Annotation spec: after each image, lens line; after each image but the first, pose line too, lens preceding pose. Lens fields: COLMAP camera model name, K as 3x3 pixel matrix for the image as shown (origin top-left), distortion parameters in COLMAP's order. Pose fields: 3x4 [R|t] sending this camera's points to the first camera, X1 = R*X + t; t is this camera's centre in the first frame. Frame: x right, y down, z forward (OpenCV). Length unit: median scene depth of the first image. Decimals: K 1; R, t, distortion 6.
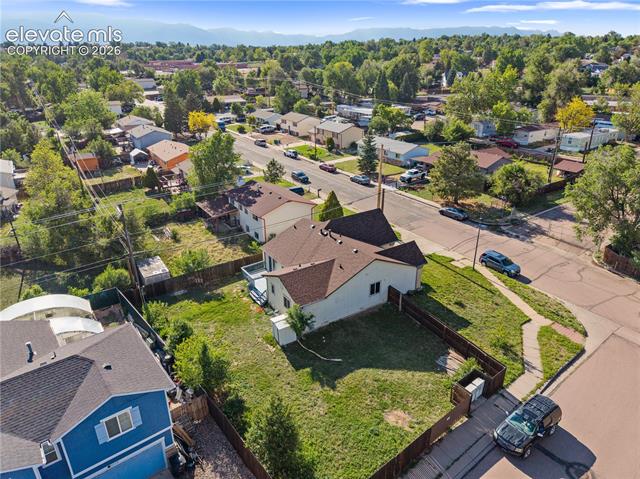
lens RADIAL K [[429.5, 0, 320.0], [0, 429.5, 239.5], [0, 0, 1]] dist [0.054409, -0.074564]
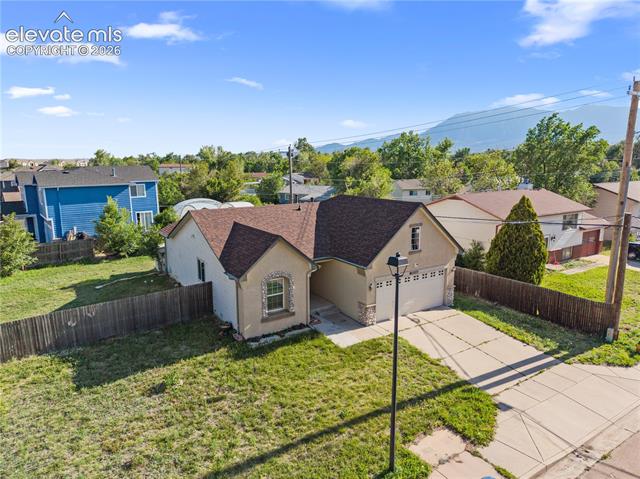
lens RADIAL K [[429.5, 0, 320.0], [0, 429.5, 239.5], [0, 0, 1]] dist [0.054409, -0.074564]
pose [[-0.010855, 0.185569, -0.982571, 0.422291], [-0.393950, 0.902362, 0.174773, -0.055626], [0.919068, 0.388982, 0.063310, 0.659005]]
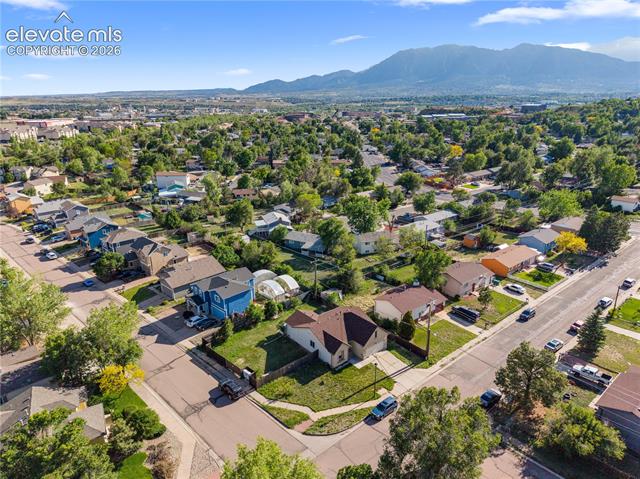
lens RADIAL K [[429.5, 0, 320.0], [0, 429.5, 239.5], [0, 0, 1]] dist [0.054409, -0.074564]
pose [[0.117828, 0.320710, -0.939820, 1.096040], [-0.392667, 0.884327, 0.252544, -0.490394], [0.912102, 0.339279, 0.230131, 0.251960]]
